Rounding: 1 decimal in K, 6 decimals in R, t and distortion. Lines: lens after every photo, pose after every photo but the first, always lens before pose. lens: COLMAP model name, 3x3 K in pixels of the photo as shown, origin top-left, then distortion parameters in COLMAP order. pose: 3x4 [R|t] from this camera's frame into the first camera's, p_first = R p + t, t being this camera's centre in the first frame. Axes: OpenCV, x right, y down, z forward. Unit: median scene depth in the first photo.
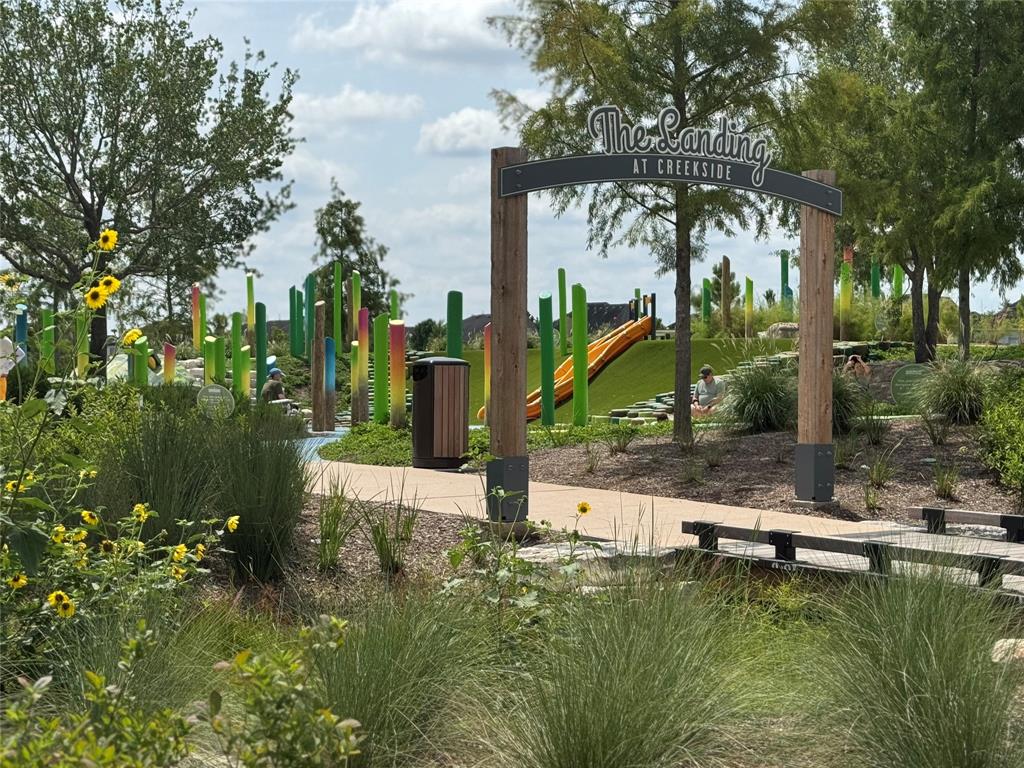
lens RADIAL K [[1821.4, 0, 512.0], [0, 1821.4, 384.0], [0, 0, 1]] dist [-0.017323, -0.034902]
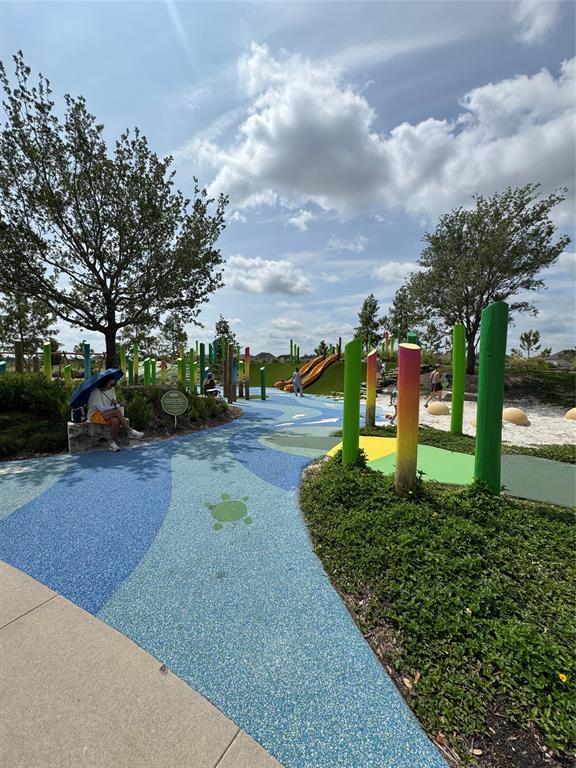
lens RADIAL K [[302.9, 0, 288.0], [0, 302.9, 384.0], [0, 0, 1]] dist [-0.003388, 0.000696]
pose [[0.988645, 0.004834, 0.150194, -0.076995], [-0.013386, 0.998342, 0.055982, -0.014571], [-0.149675, -0.057356, 0.987070, 0.526589]]
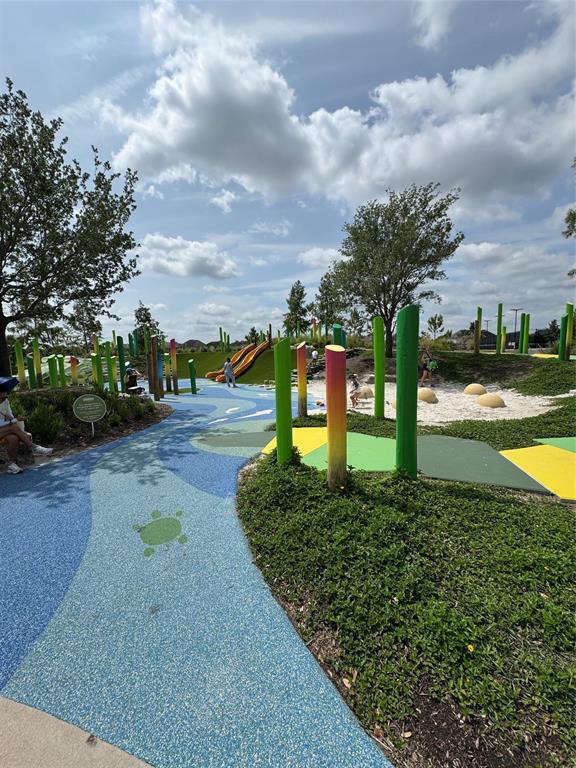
lens RADIAL K [[303.0, 0, 288.0], [0, 303.0, 384.0], [0, 0, 1]] dist [-0.006181, 0.000415]
pose [[0.930970, -0.062339, 0.359735, -0.075604], [0.025739, 0.994070, 0.105654, -0.019357], [-0.364188, -0.089102, 0.927054, 0.528704]]
